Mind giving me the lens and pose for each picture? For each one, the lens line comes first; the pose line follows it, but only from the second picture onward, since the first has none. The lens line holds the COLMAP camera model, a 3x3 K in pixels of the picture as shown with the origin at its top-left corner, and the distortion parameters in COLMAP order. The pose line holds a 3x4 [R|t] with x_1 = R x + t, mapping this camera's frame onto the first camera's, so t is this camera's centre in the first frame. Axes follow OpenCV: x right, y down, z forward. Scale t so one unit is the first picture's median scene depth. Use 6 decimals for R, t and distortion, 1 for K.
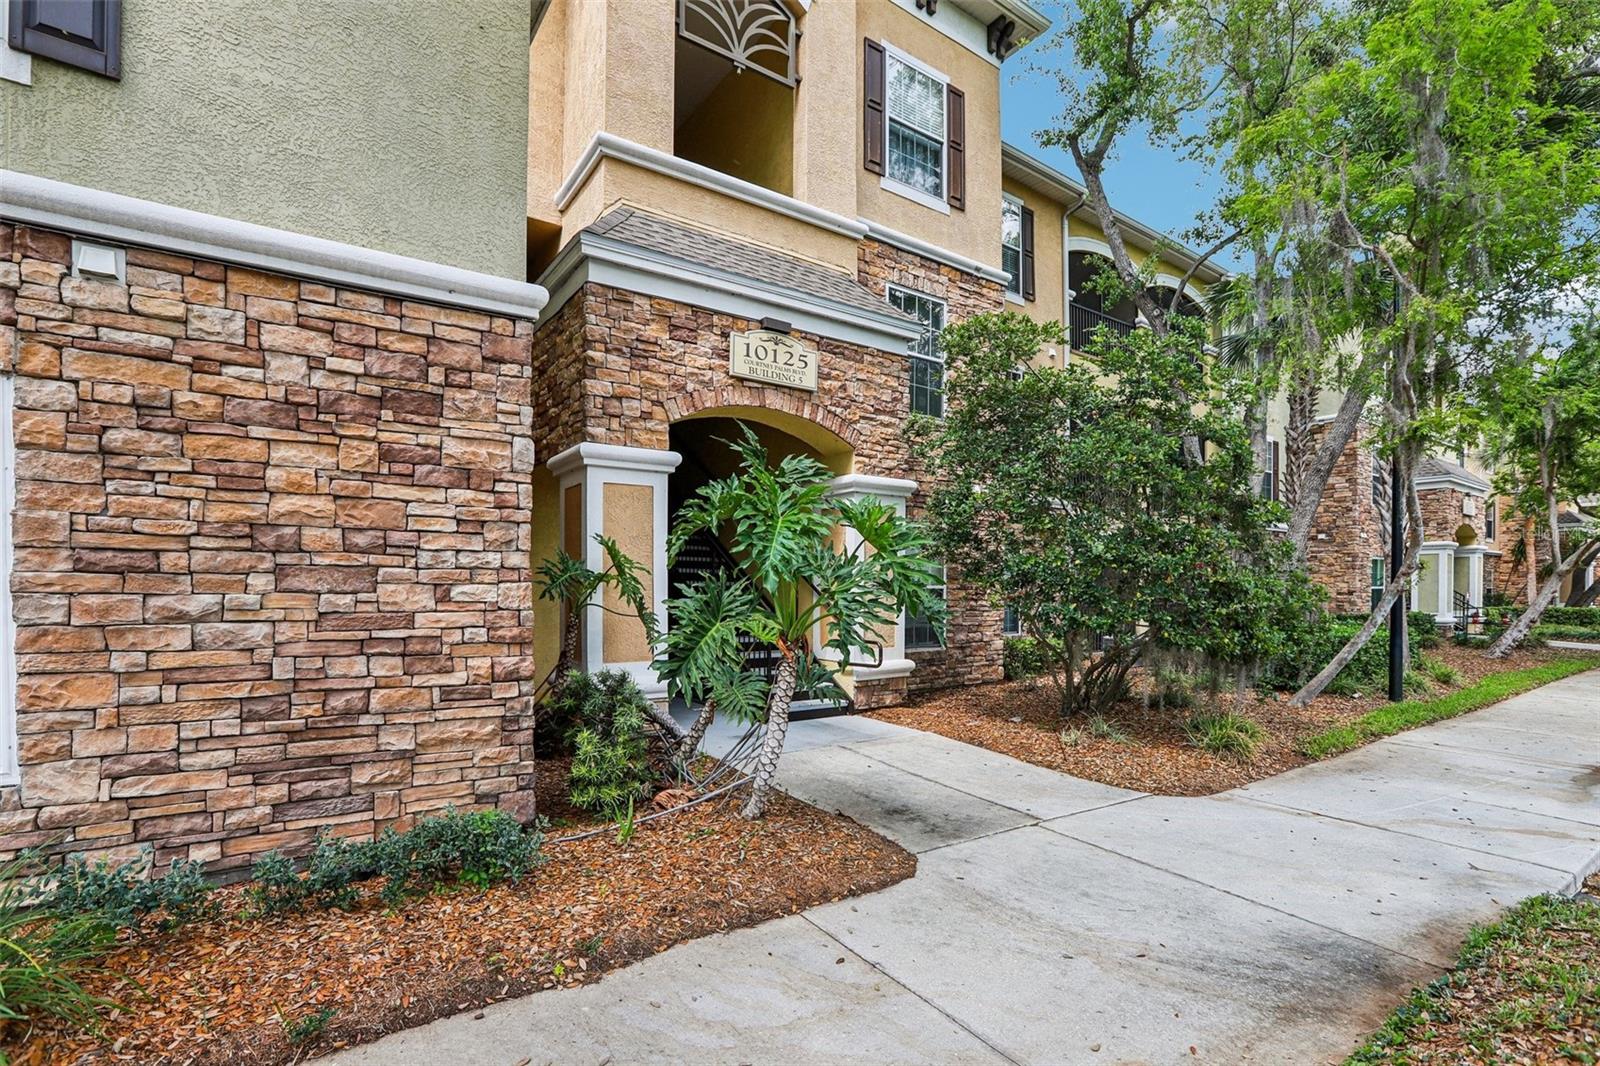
lens RADIAL K [[734.9, 0, 800.4], [0, 734.9, 570.5], [0, 0, 1]] dist [-0.042612, 0.017388]
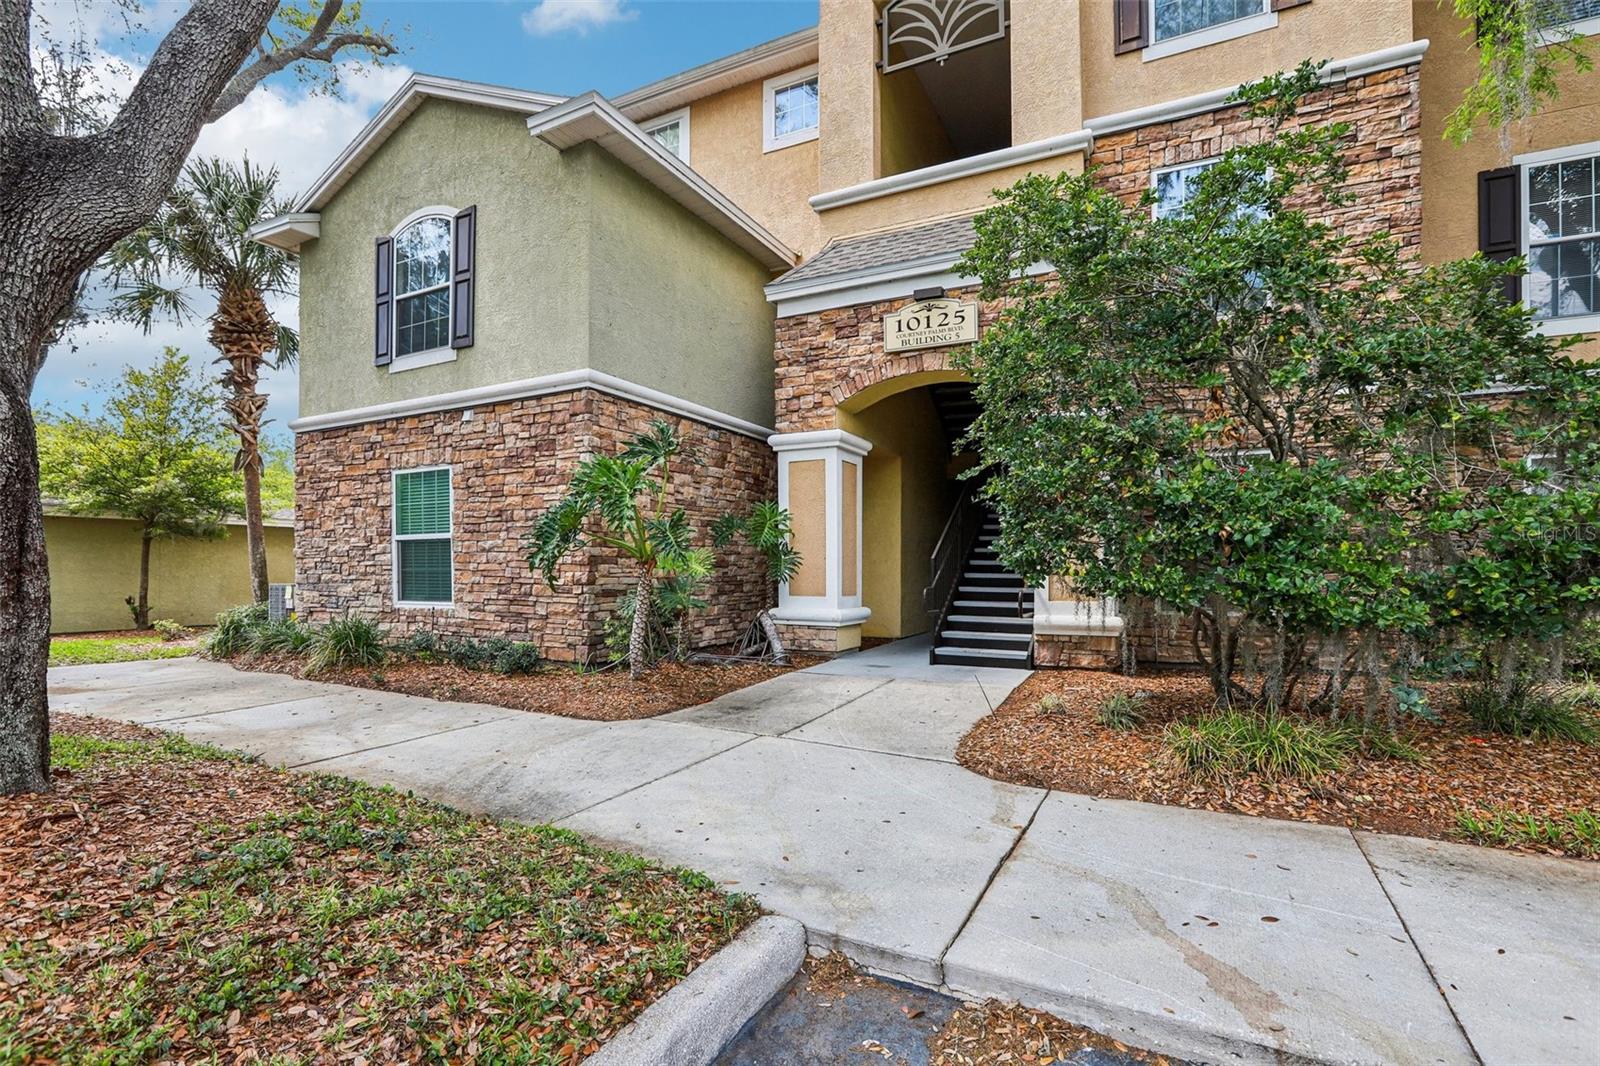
lens RADIAL K [[728.5, 0, 800.0], [0, 728.5, 533.0], [0, 0, 1]] dist [-0.042000, 0.018635]
pose [[0.488856, -0.040016, -0.871446, 0.927069], [0.022943, 0.999192, -0.033012, 0.057528], [0.872063, -0.003855, 0.489379, 0.363408]]
